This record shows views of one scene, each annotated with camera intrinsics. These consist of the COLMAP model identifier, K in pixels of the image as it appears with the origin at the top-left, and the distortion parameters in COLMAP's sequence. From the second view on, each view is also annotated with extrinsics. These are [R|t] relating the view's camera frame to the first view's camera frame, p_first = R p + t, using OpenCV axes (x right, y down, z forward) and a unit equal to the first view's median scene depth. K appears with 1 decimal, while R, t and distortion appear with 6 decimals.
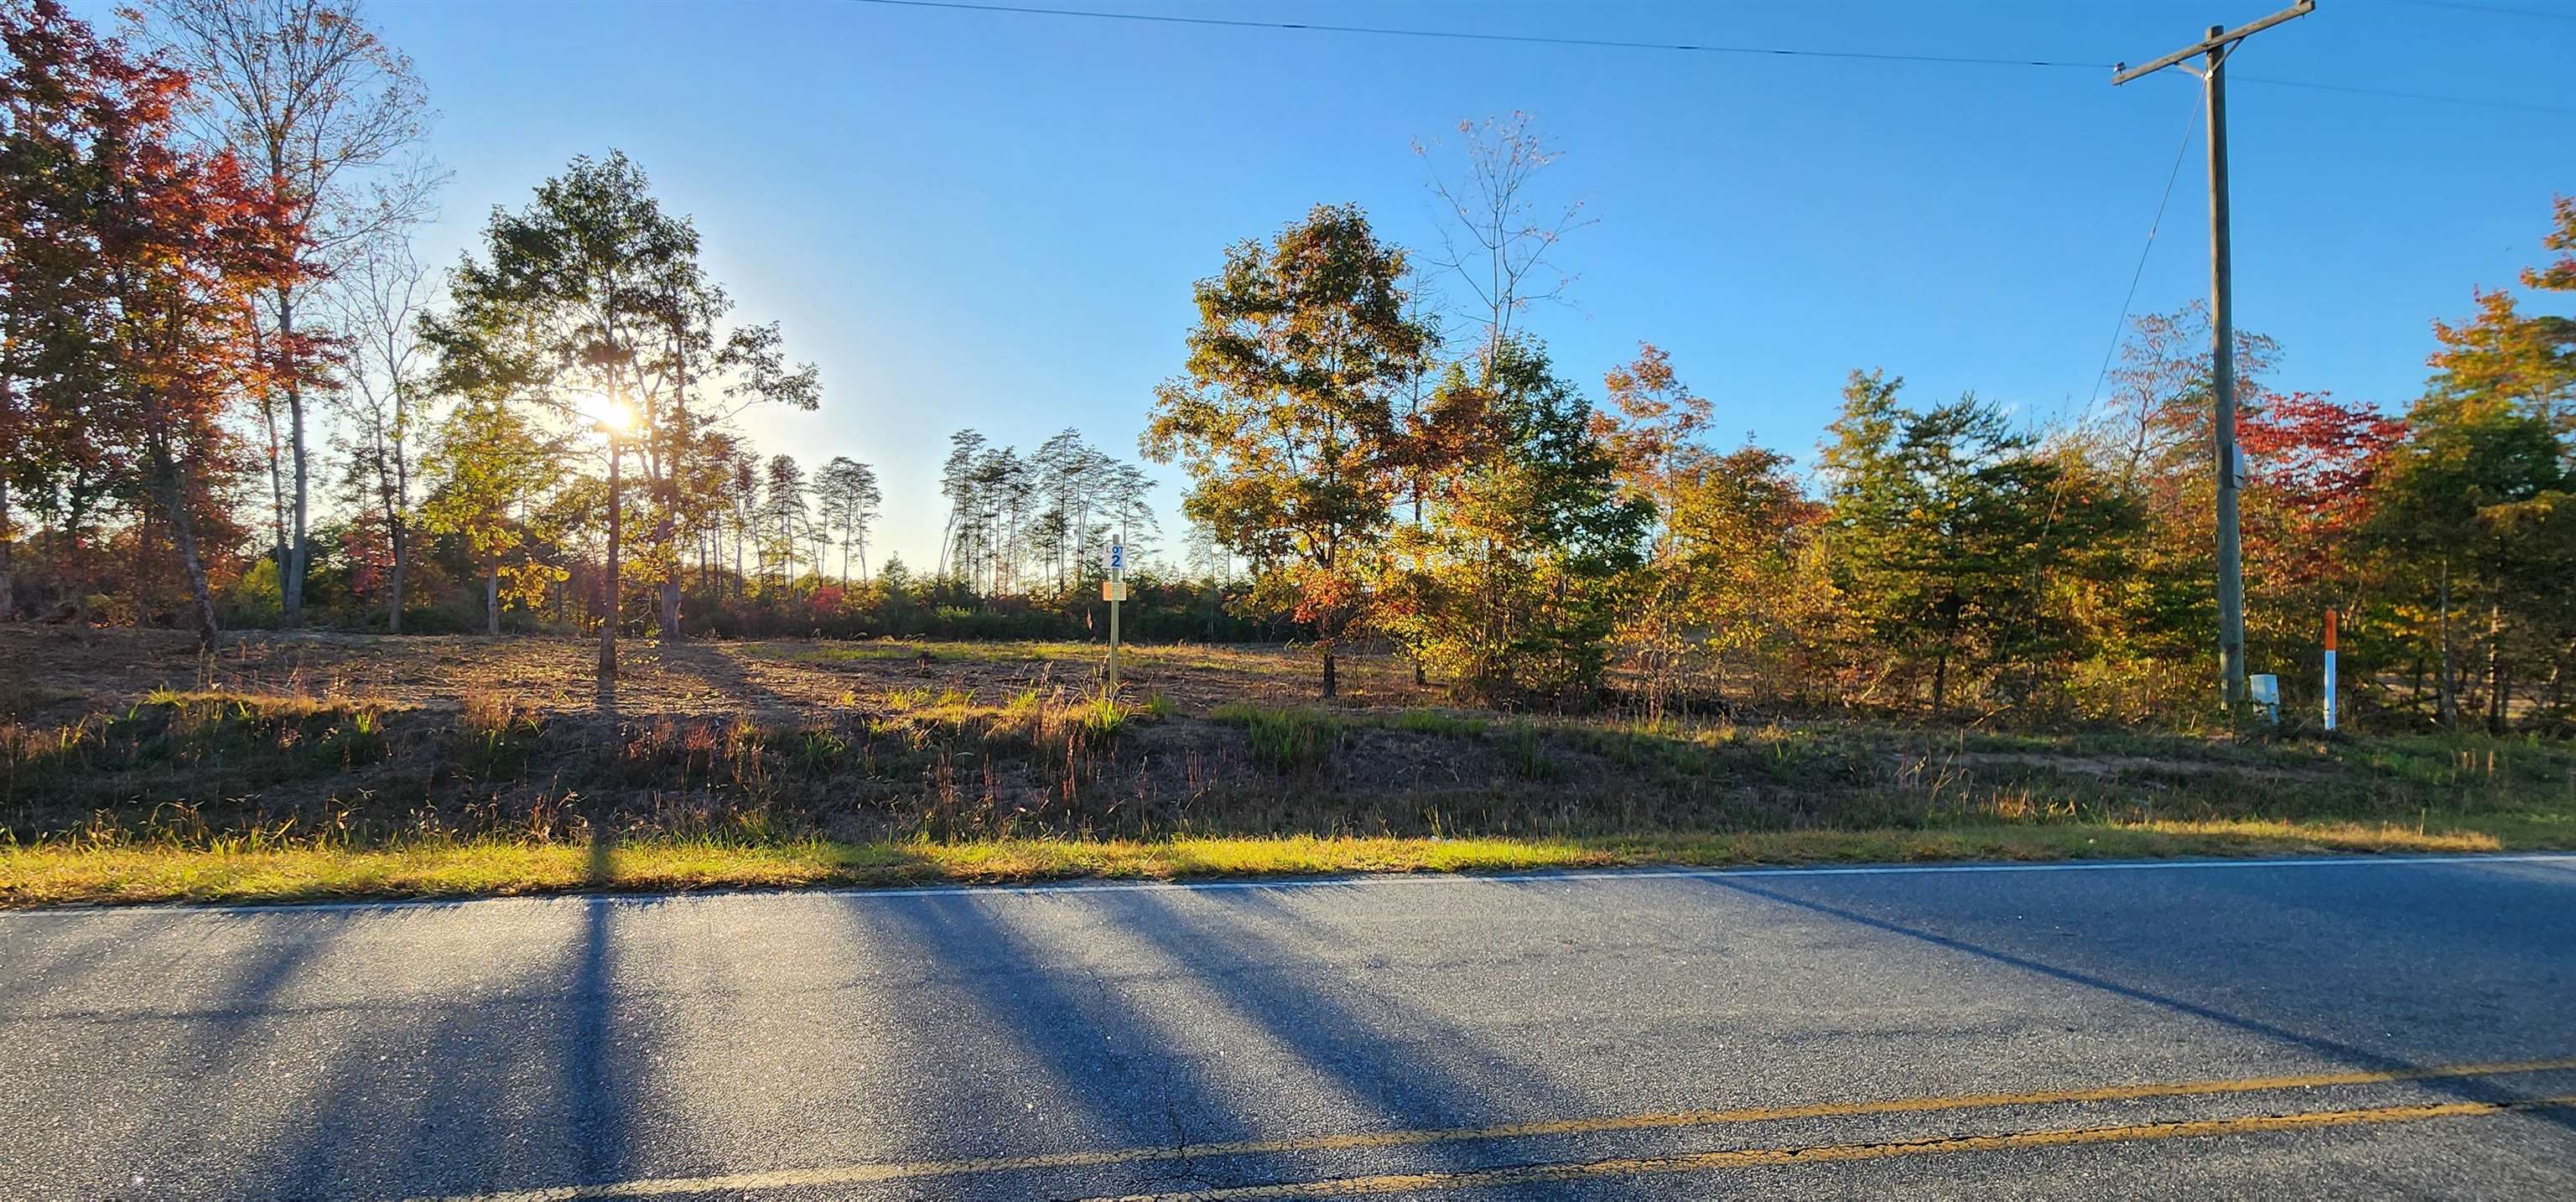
lens RADIAL K [[1053.9, 0, 1286.7], [0, 1053.9, 616.0], [0, 0, 1]] dist [-0.002564, -0.001438]
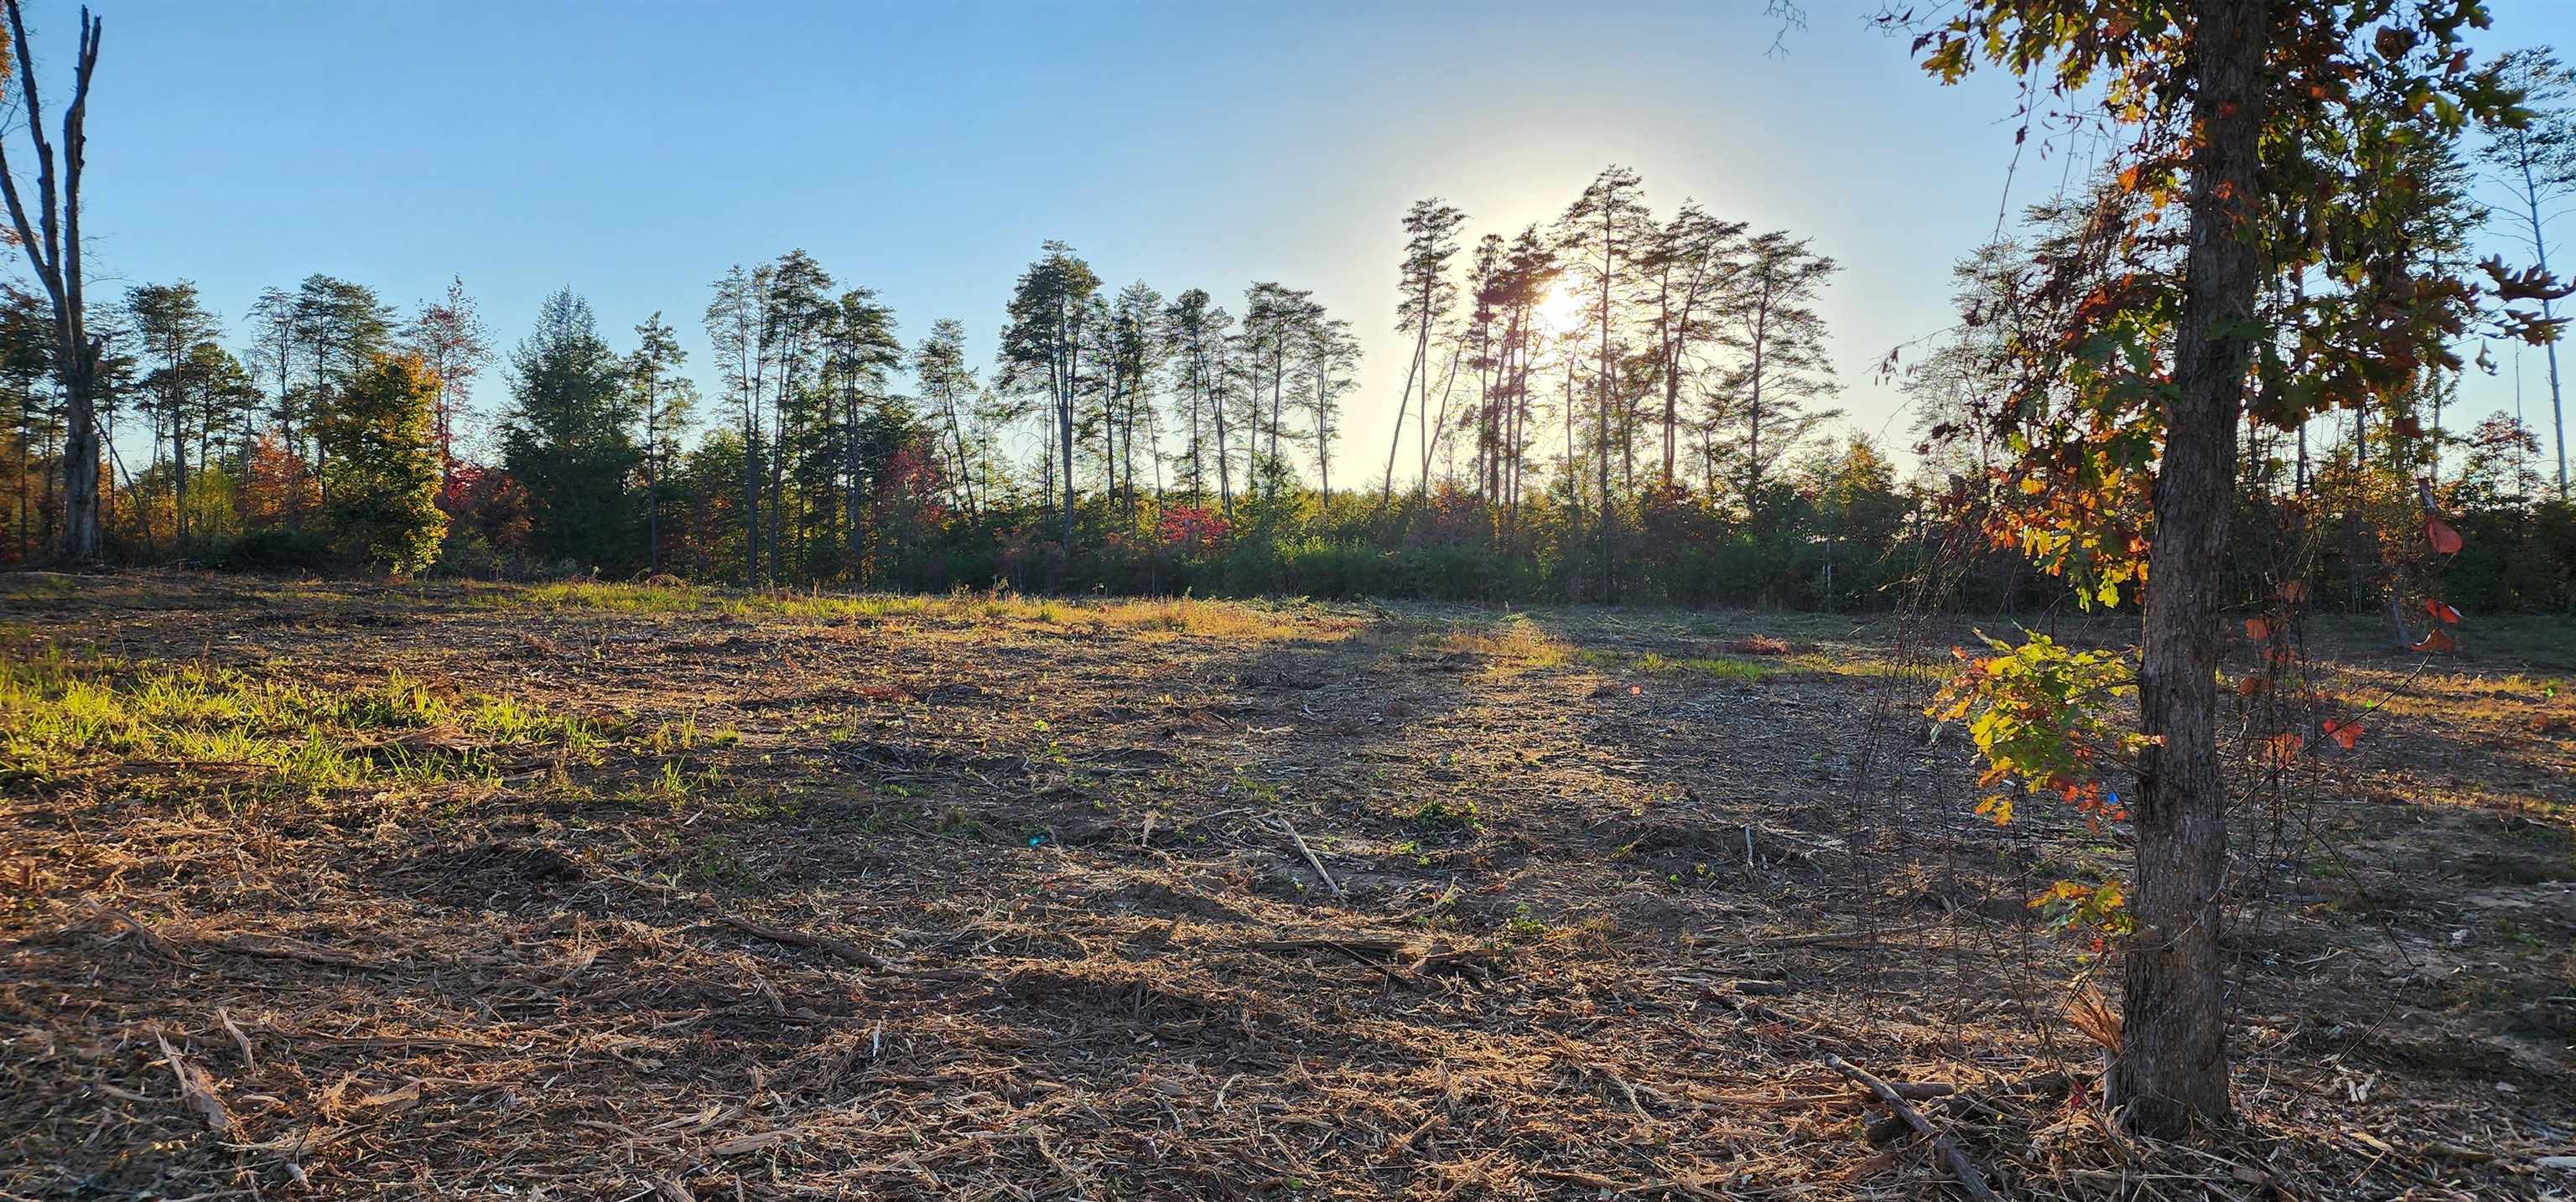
lens RADIAL K [[1700.6, 0, 1288.2], [0, 1700.6, 592.1], [0, 0, 1]] dist [0.080056, -0.072646]
pose [[0.767480, 0.004324, -0.641058, 1.765652], [0.000861, 0.999969, 0.007776, 0.104969], [0.641072, -0.006520, 0.767453, 2.802611]]
